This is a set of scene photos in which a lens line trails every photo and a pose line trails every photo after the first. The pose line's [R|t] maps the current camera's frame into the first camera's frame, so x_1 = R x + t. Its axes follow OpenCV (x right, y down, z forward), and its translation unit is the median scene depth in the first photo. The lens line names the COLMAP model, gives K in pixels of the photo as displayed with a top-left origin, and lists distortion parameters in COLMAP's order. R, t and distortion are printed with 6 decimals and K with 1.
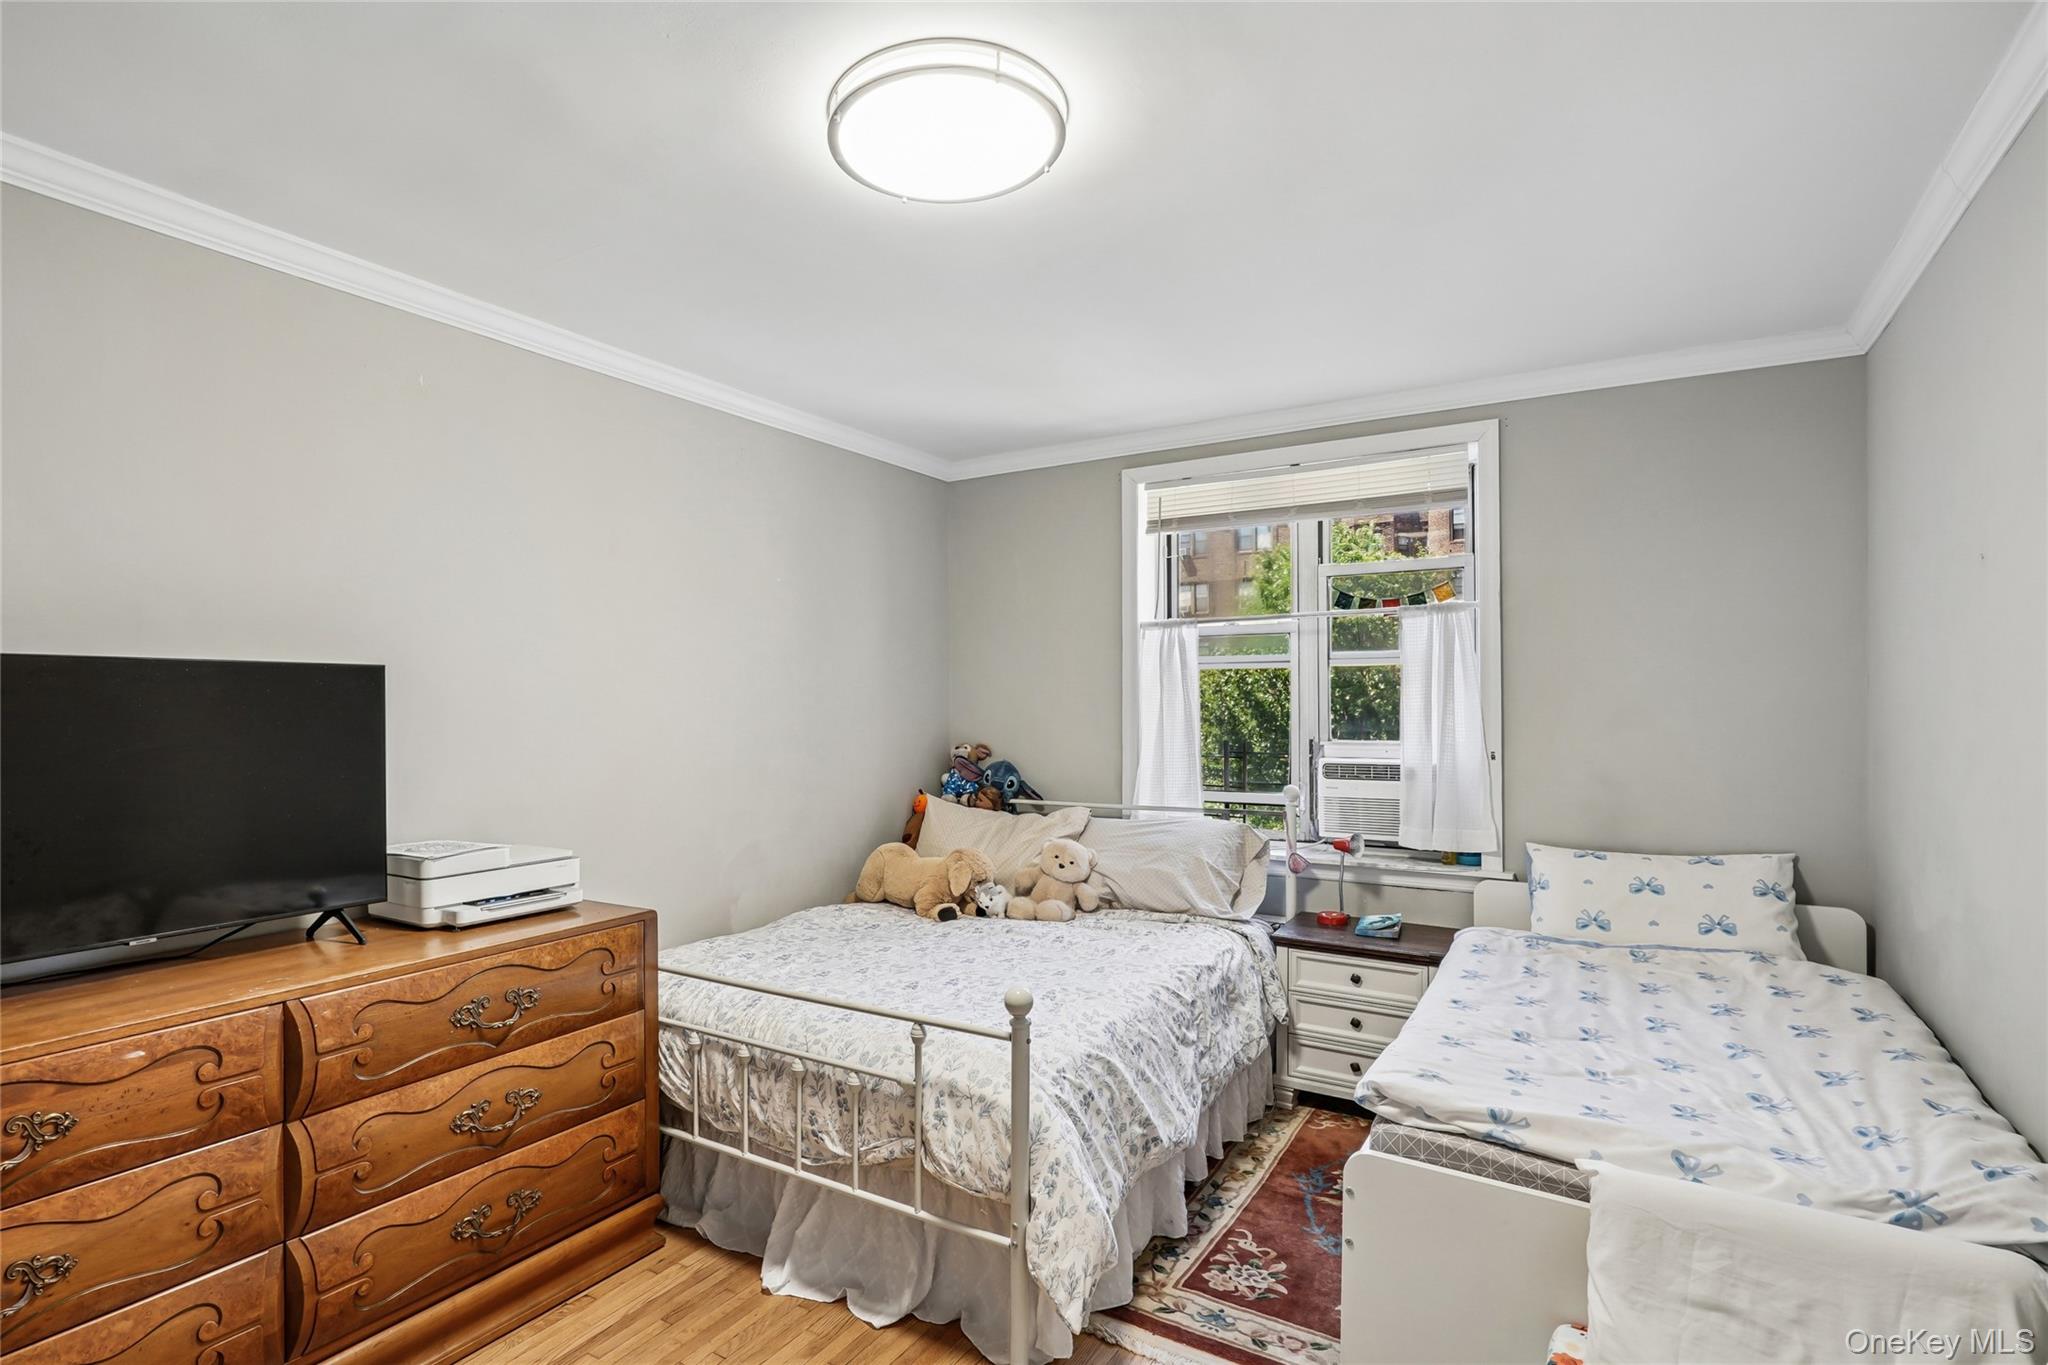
lens RADIAL K [[987.7, 0, 1022.7], [0, 987.7, 693.6], [0, 0, 1]] dist [-0.000580, 0.001436]
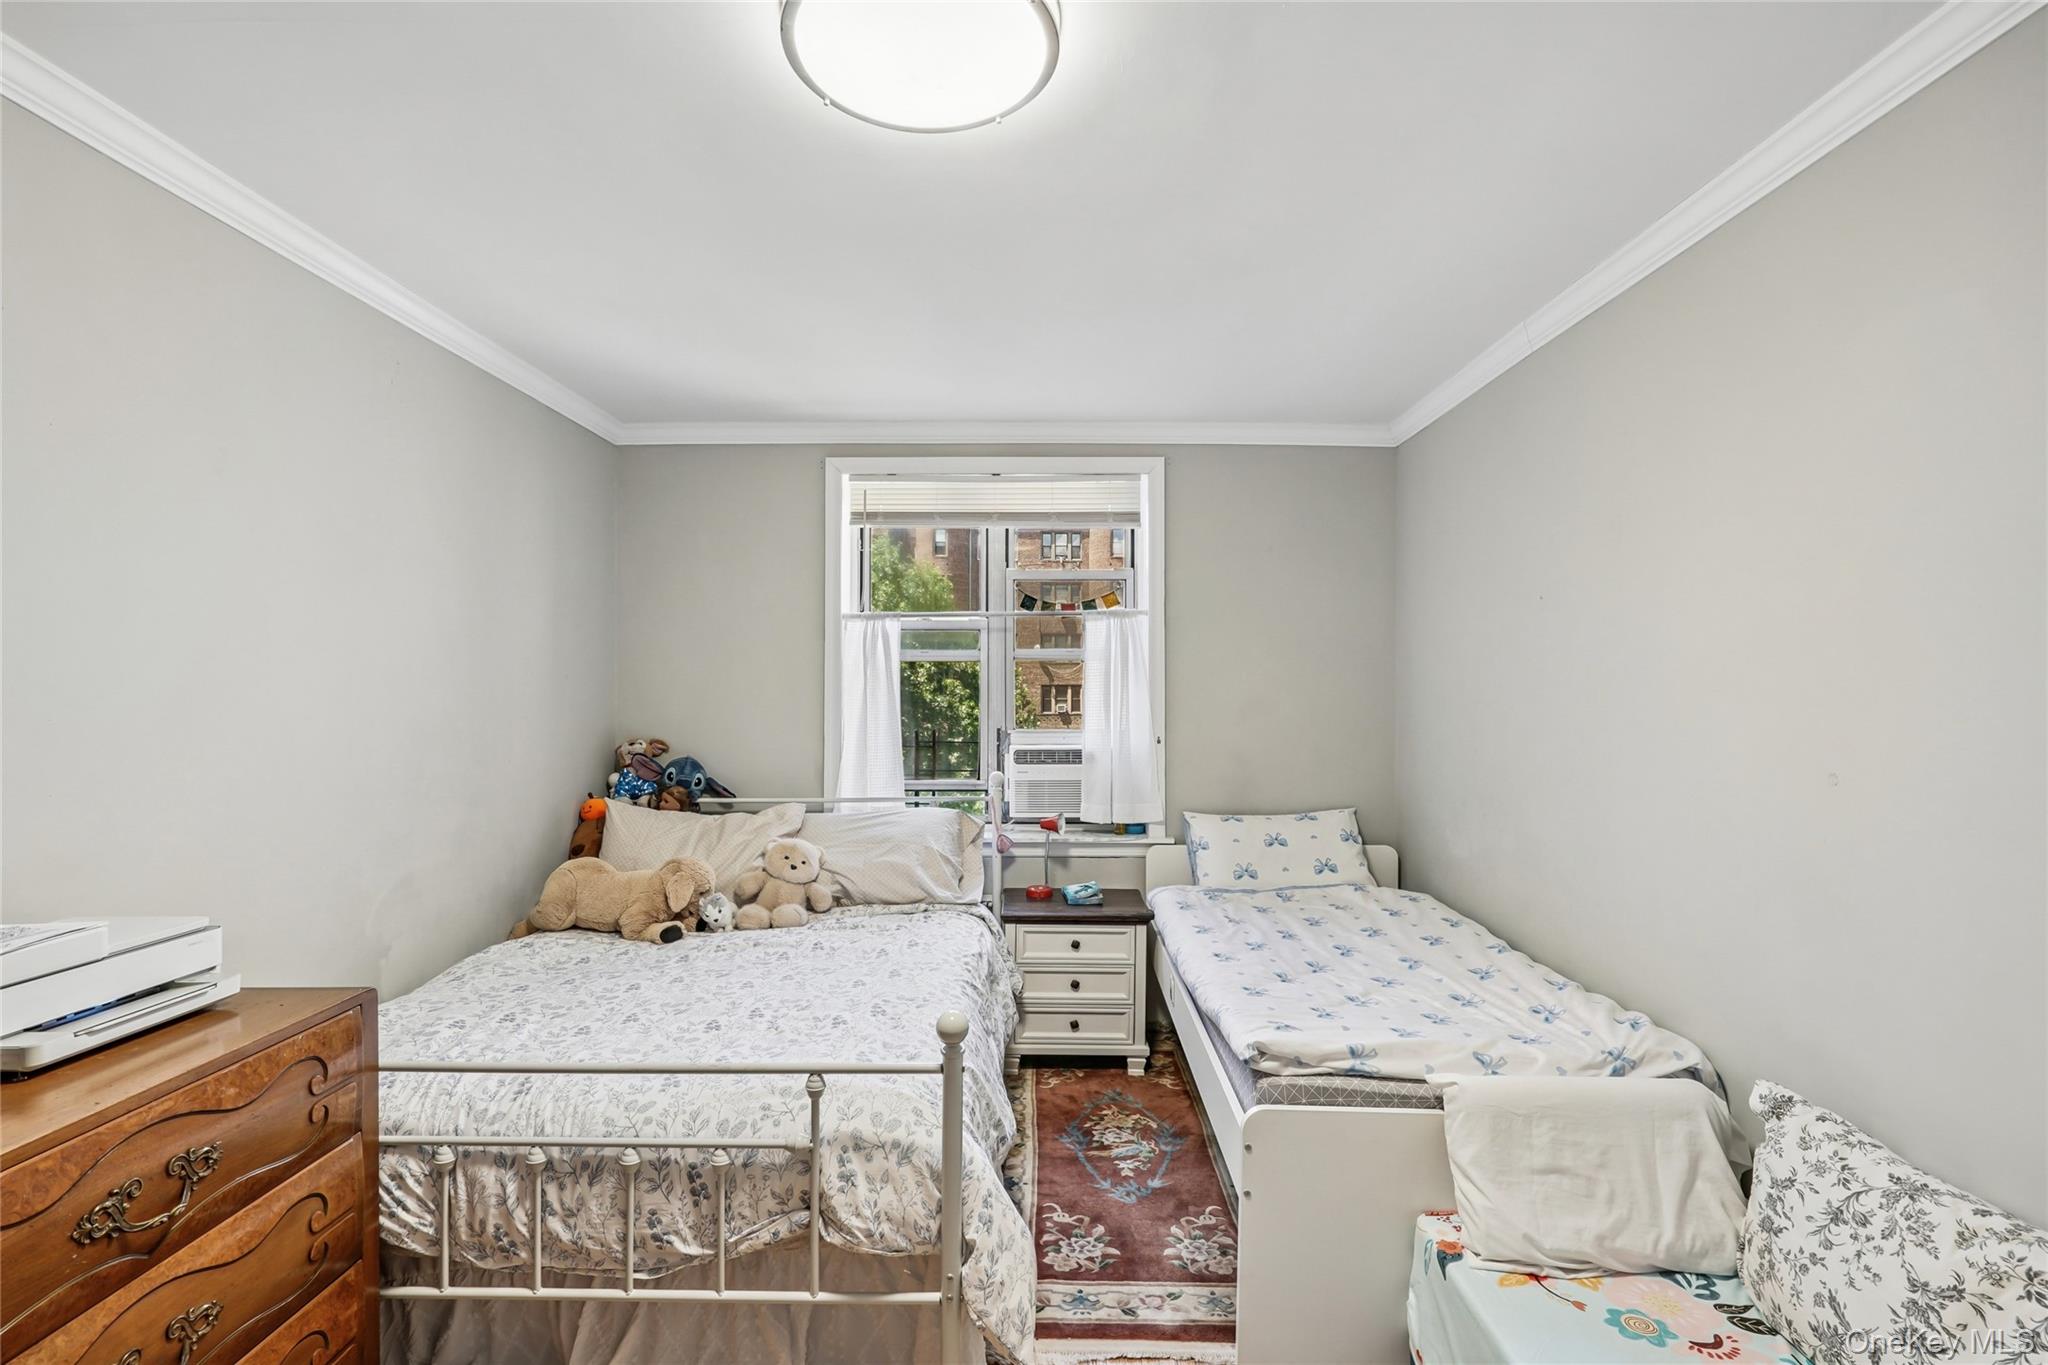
lens RADIAL K [[901.4, 0, 1024.0], [0, 901.4, 682.5], [0, 0, 1]] dist [-0.003408, 0.001836]
pose [[0.863062, 0.009527, 0.505007, -0.301791], [-0.009047, 0.999953, -0.003402, -0.001770], [-0.505016, -0.001633, 0.863108, 0.209164]]
